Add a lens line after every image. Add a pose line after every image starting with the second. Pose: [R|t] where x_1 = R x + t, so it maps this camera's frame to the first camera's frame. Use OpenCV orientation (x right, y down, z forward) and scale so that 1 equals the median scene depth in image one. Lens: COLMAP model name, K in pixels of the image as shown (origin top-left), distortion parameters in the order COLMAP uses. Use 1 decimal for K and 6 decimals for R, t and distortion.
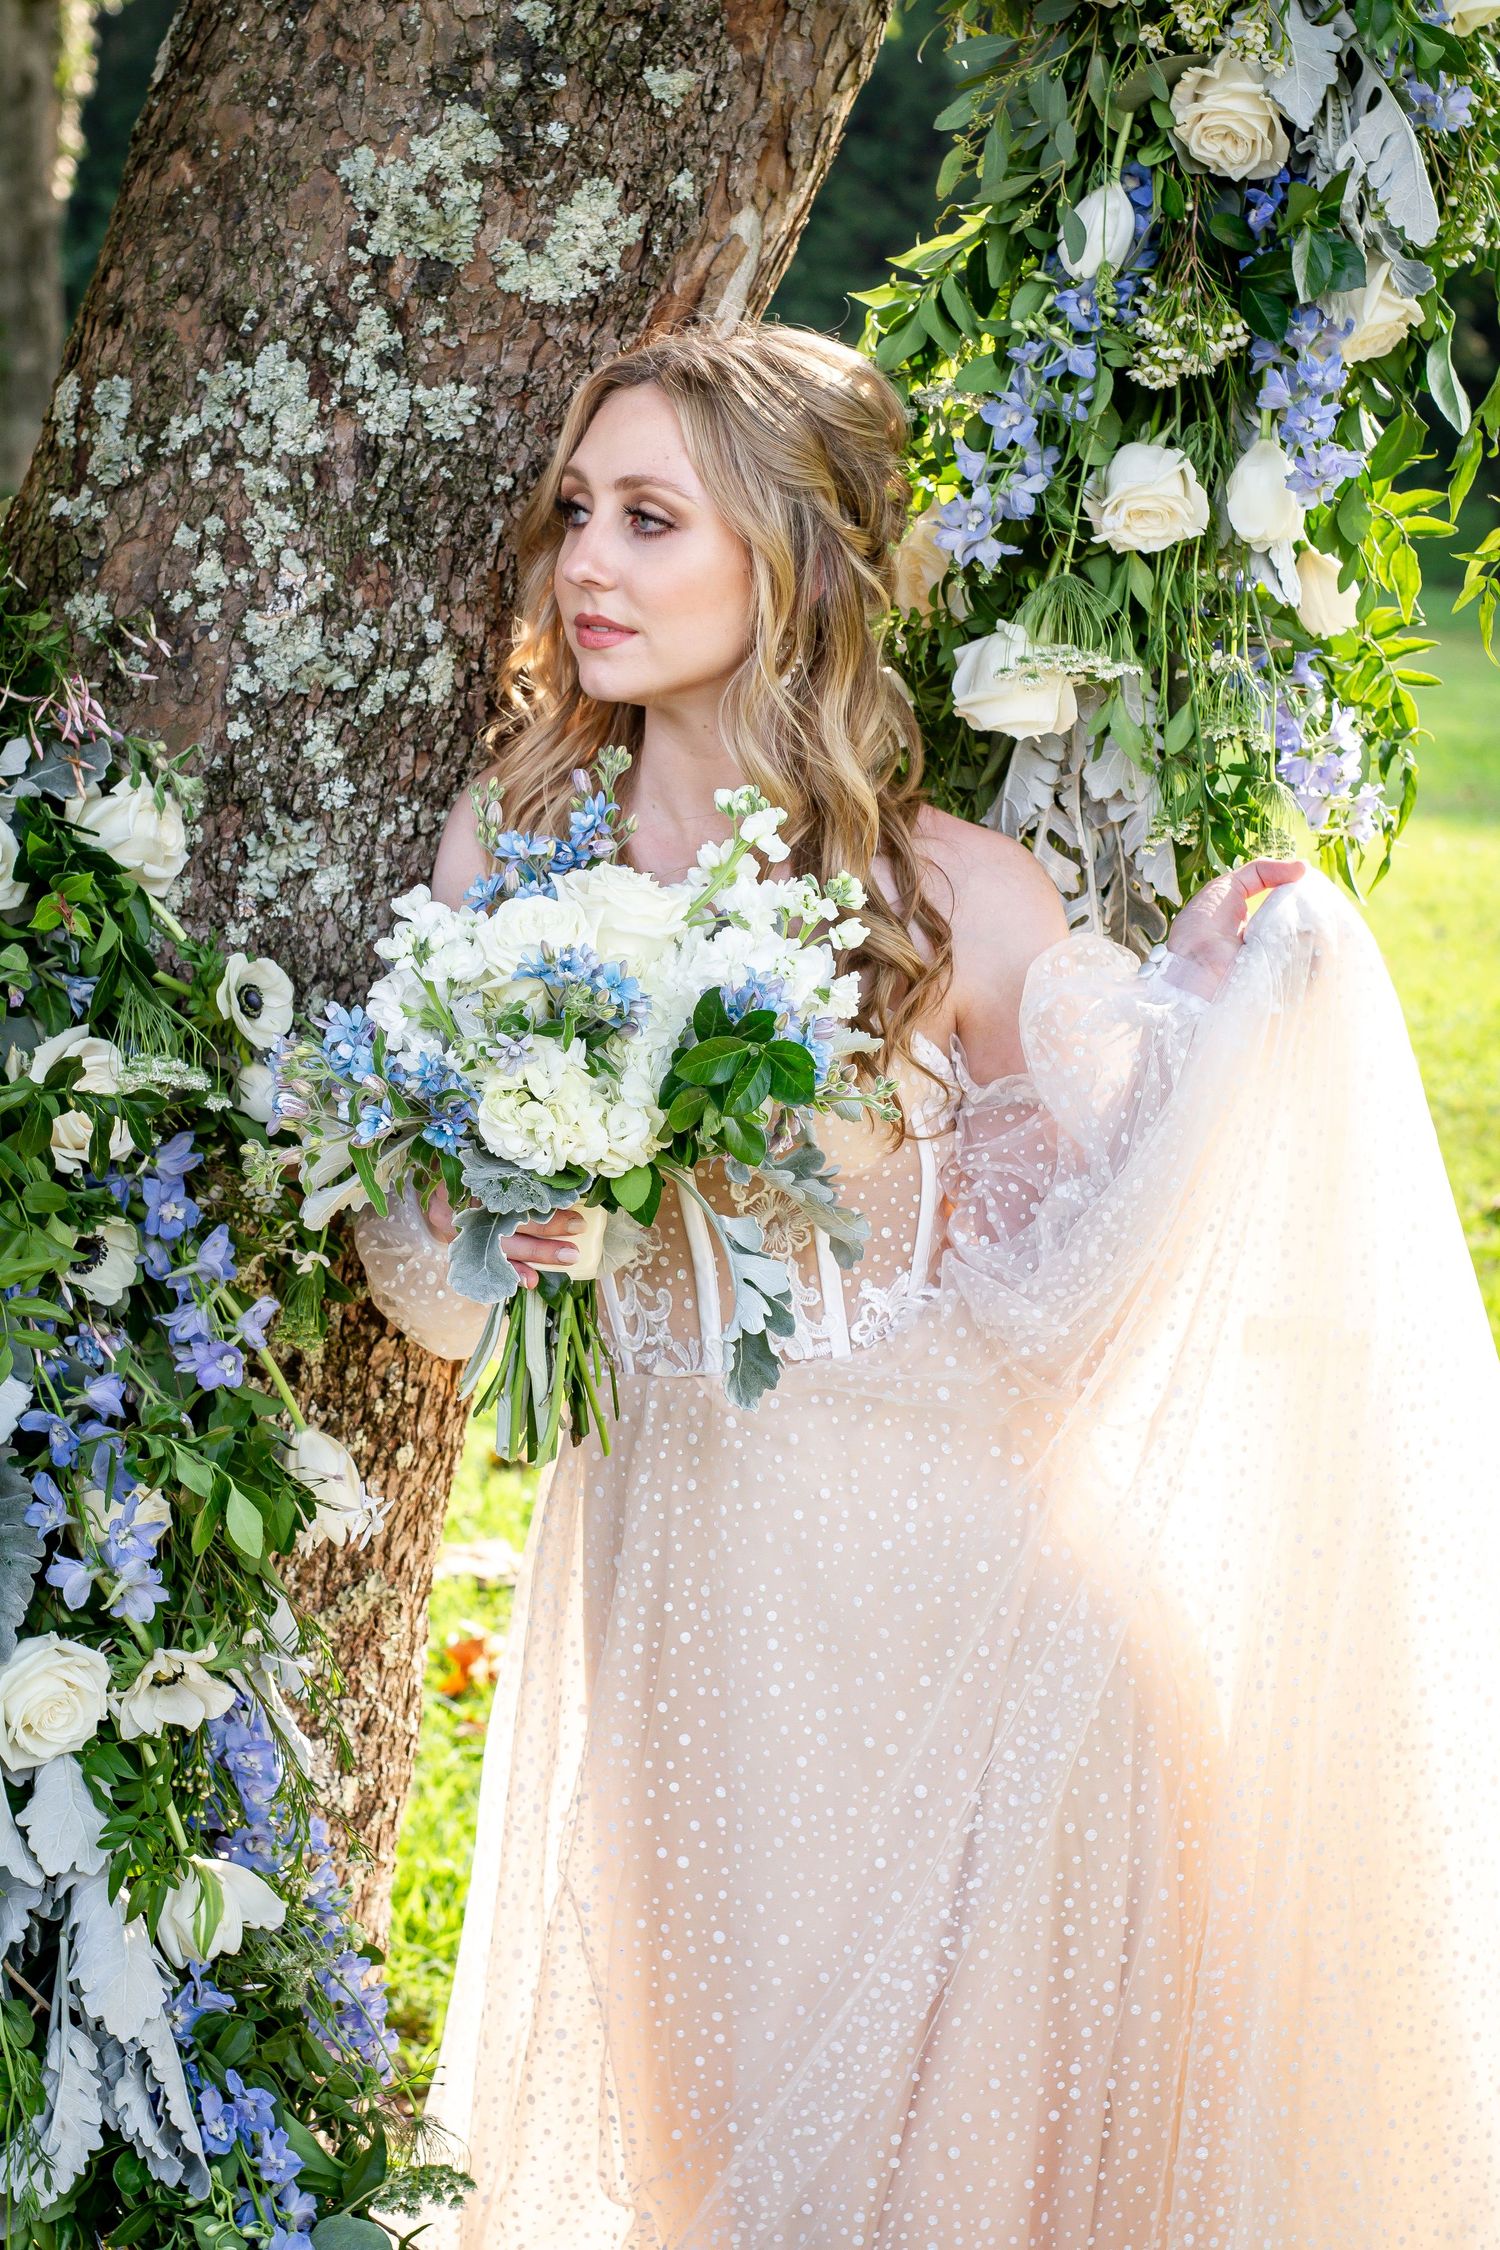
lens RADIAL K [[5244.8, 0, 750.0], [0, 5244.8, 1125.0], [0, 0, 1]] dist [-0.056812, 0.725972]
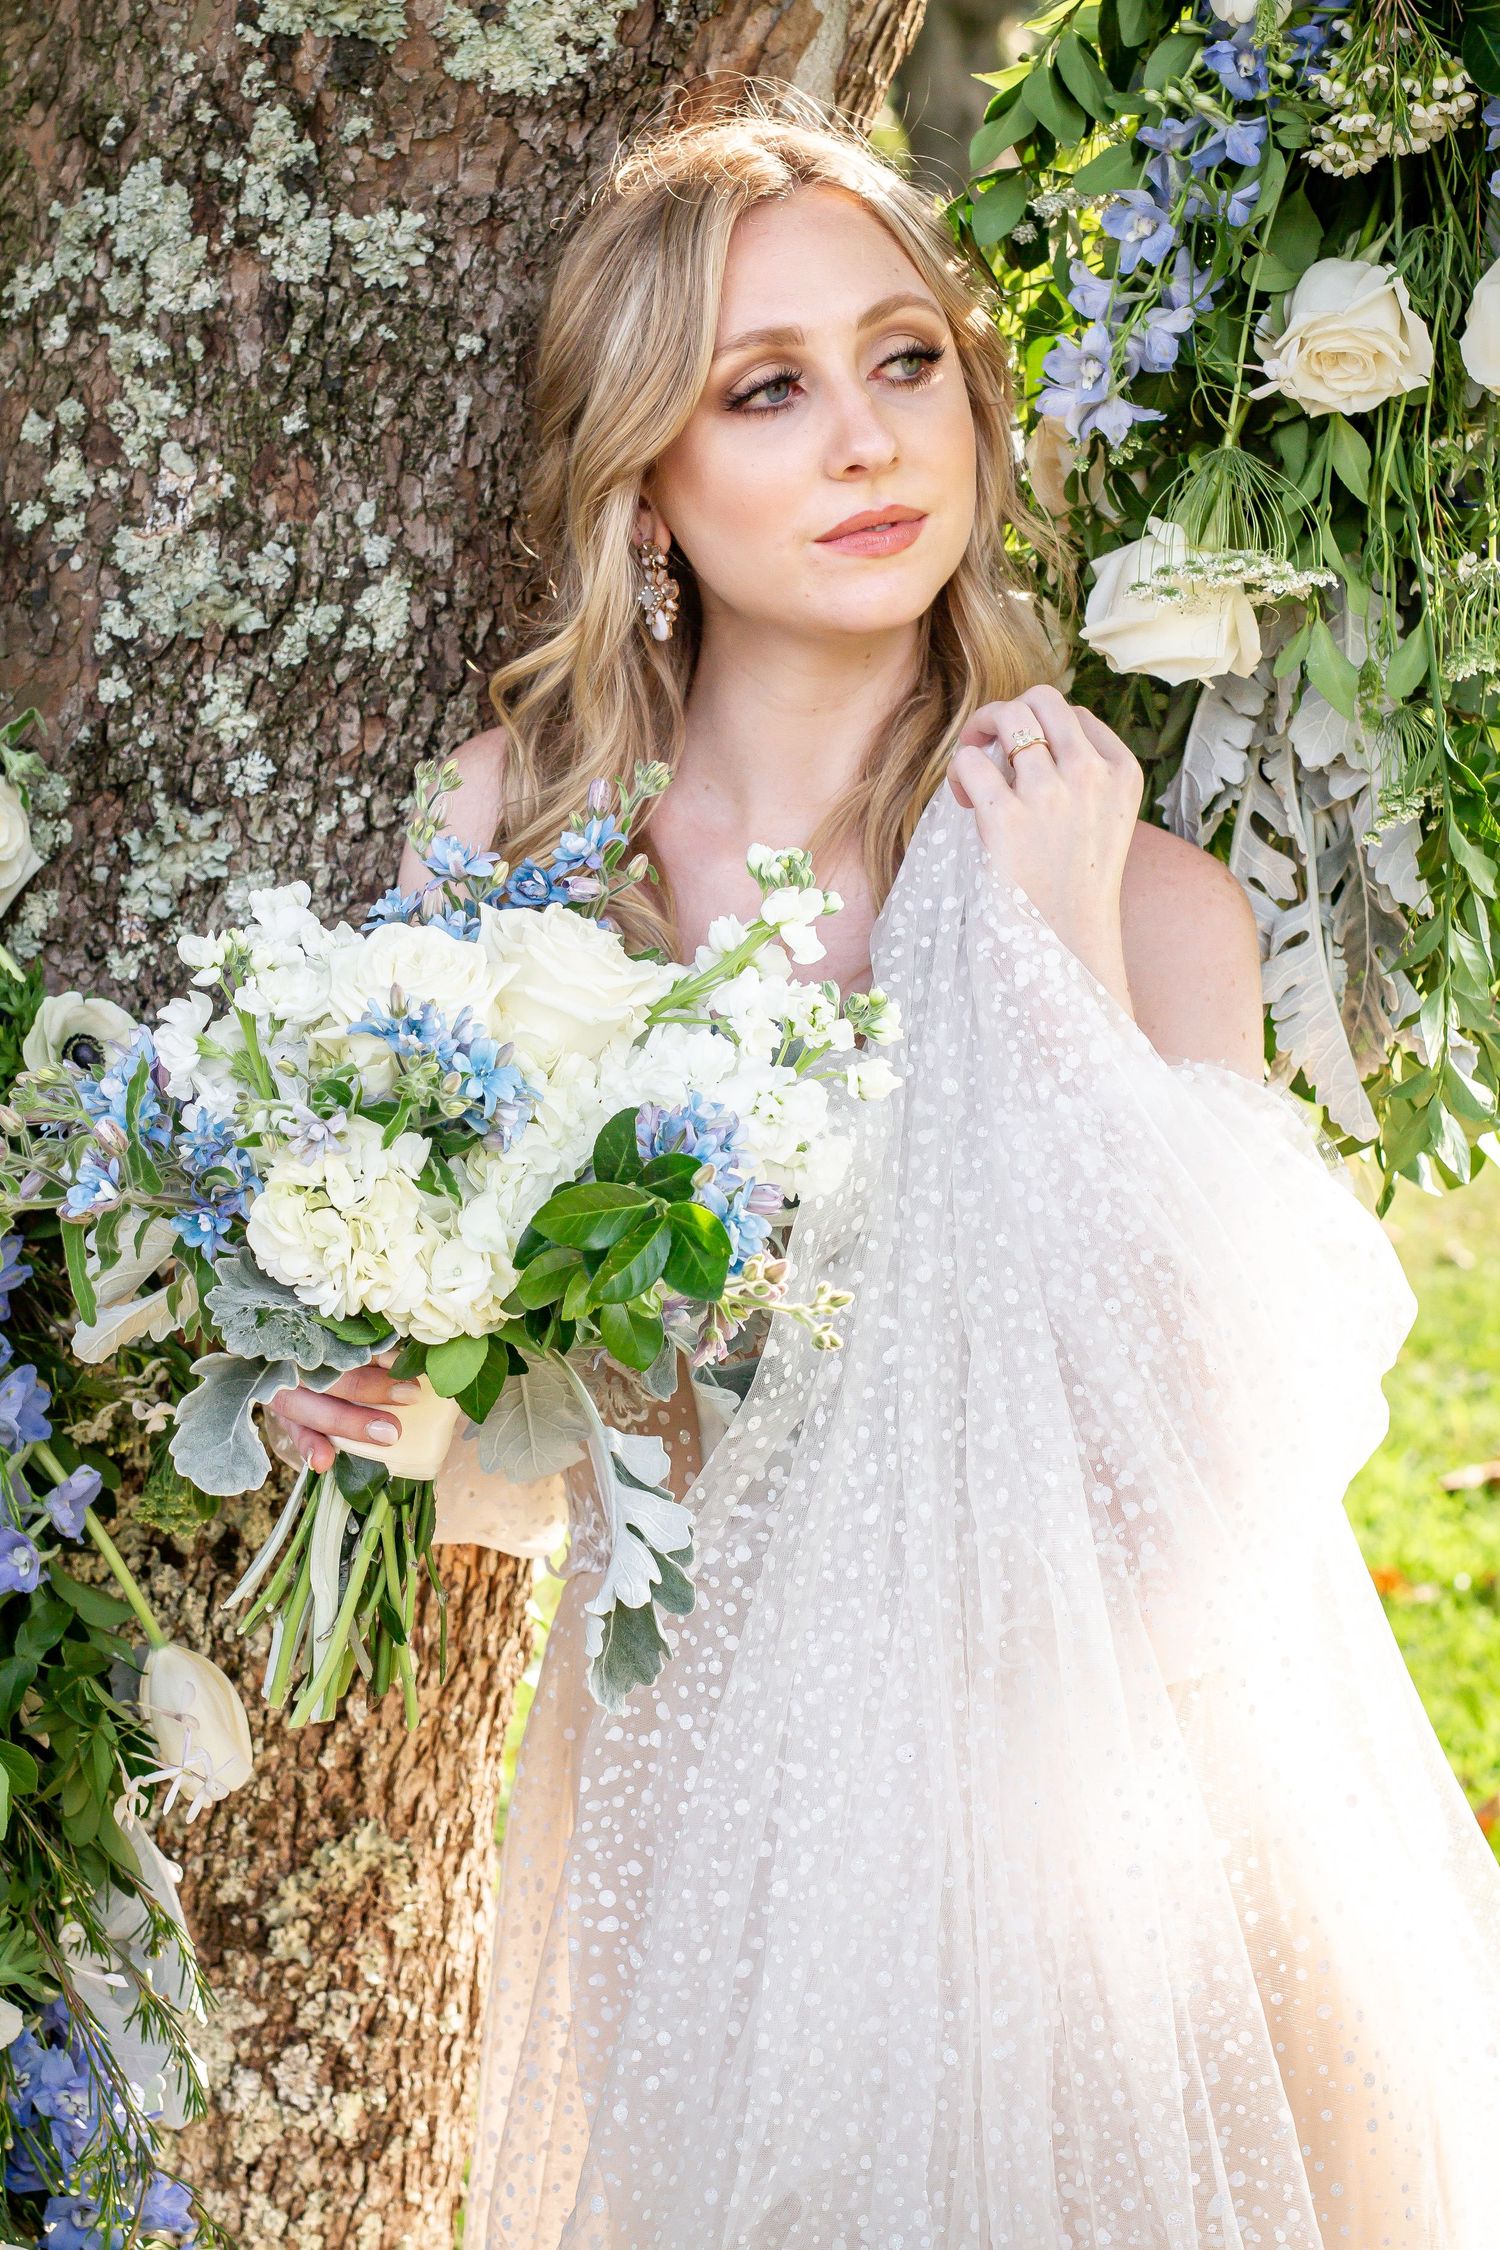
lens RADIAL K [[5244.8, 0, 750.0], [0, 5244.8, 1125.0], [0, 0, 1]] dist [-0.056812, 0.725972]
pose [[0.979880, -0.001619, -0.199582, 0.137356], [-0.000187, 0.999959, -0.009032, -0.007482], [0.199588, 0.008887, 0.979840, 0.296195]]
